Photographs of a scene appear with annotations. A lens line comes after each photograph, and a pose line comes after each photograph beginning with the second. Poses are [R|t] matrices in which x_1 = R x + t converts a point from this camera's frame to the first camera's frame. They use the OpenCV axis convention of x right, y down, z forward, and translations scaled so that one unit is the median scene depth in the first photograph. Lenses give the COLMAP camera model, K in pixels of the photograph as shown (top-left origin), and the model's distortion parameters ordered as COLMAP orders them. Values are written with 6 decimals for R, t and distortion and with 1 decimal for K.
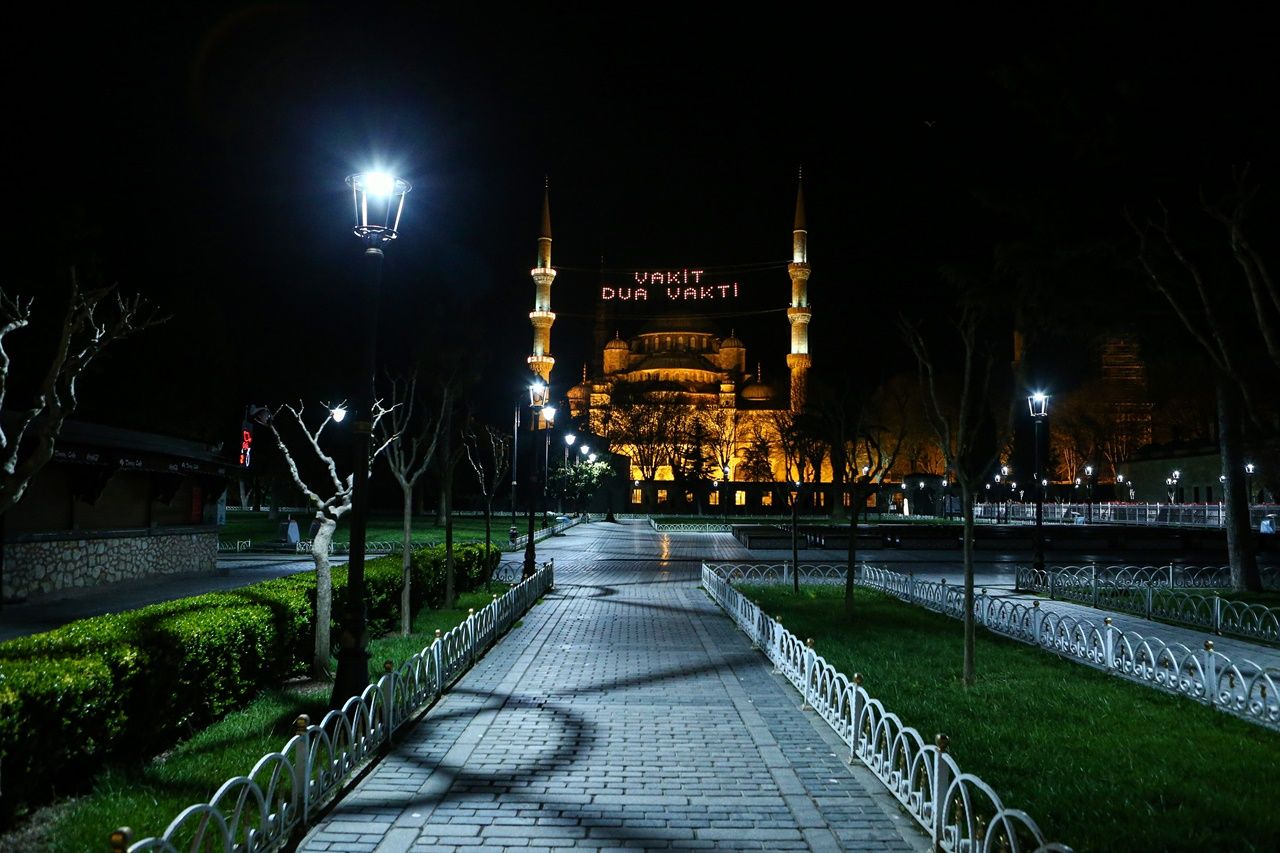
lens RADIAL K [[930.1, 0, 645.0], [0, 930.1, 405.6], [0, 0, 1]] dist [-0.044361, 0.004447]
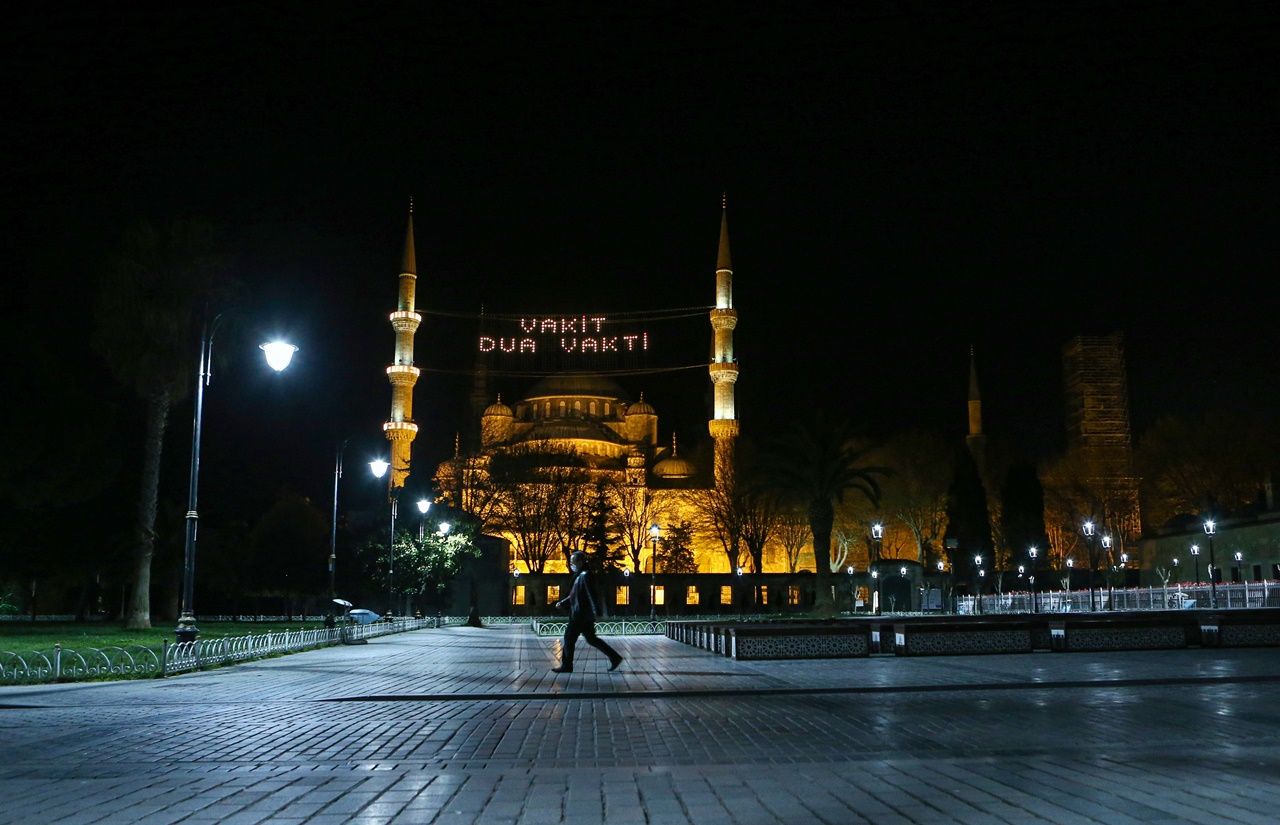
lens RADIAL K [[1040.5, 0, 662.2], [0, 1040.5, 446.1], [0, 0, 1]] dist [-0.070589, -0.000602]
pose [[0.992841, 0.002690, 0.119414, 0.003738], [0.003851, 0.998506, -0.054509, 0.016249], [-0.119382, 0.054578, 0.991347, 0.104241]]
